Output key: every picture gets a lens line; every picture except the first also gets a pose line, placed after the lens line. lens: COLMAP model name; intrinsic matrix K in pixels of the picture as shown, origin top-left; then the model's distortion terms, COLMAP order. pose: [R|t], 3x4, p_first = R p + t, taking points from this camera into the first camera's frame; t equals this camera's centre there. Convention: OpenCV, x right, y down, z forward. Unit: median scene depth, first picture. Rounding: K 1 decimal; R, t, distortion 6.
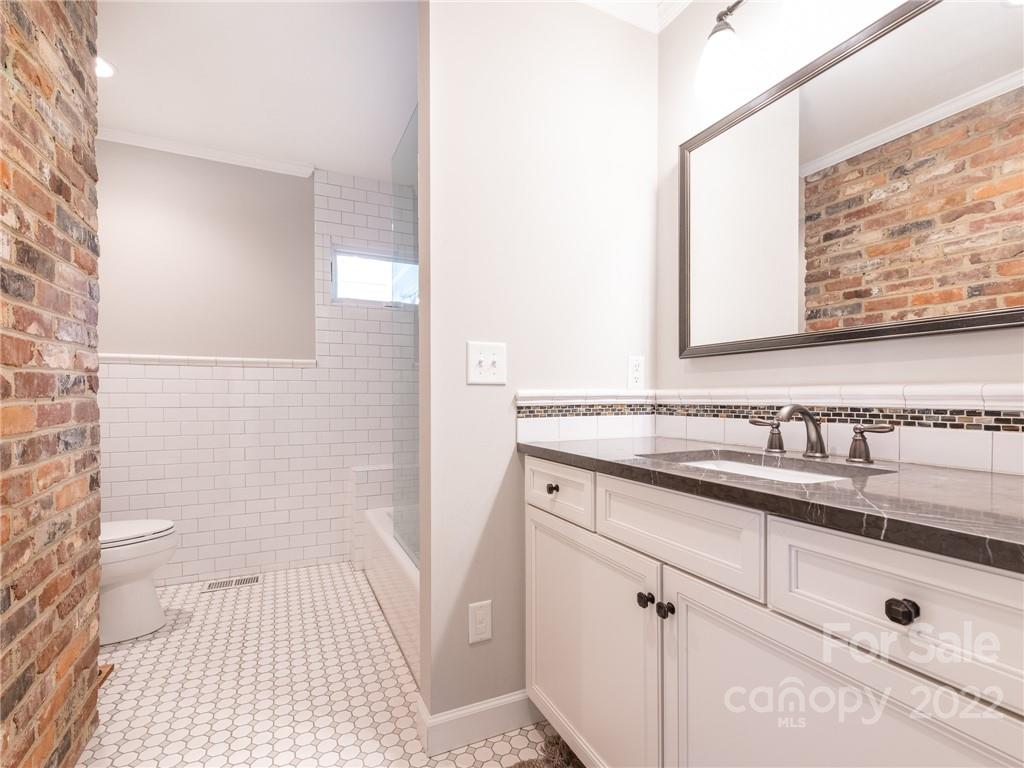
lens RADIAL K [[487.6, 0, 511.2], [0, 487.6, 401.8], [0, 0, 1]] dist [0.018243, -0.010031]
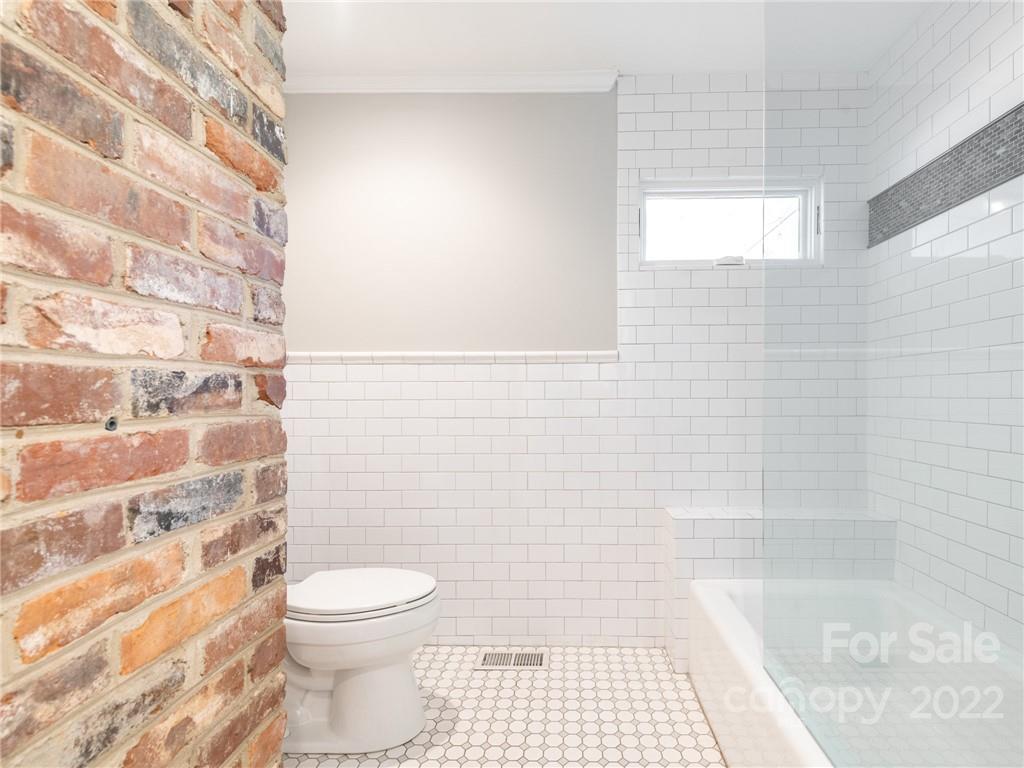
lens RADIAL K [[487.6, 0, 511.2], [0, 487.6, 401.8], [0, 0, 1]] dist [0.018243, -0.010031]
pose [[0.848624, 0.003663, -0.528984, -0.323847], [-0.005019, 0.999987, -0.001127, -0.022831], [0.528973, 0.003611, 0.848631, 0.668709]]
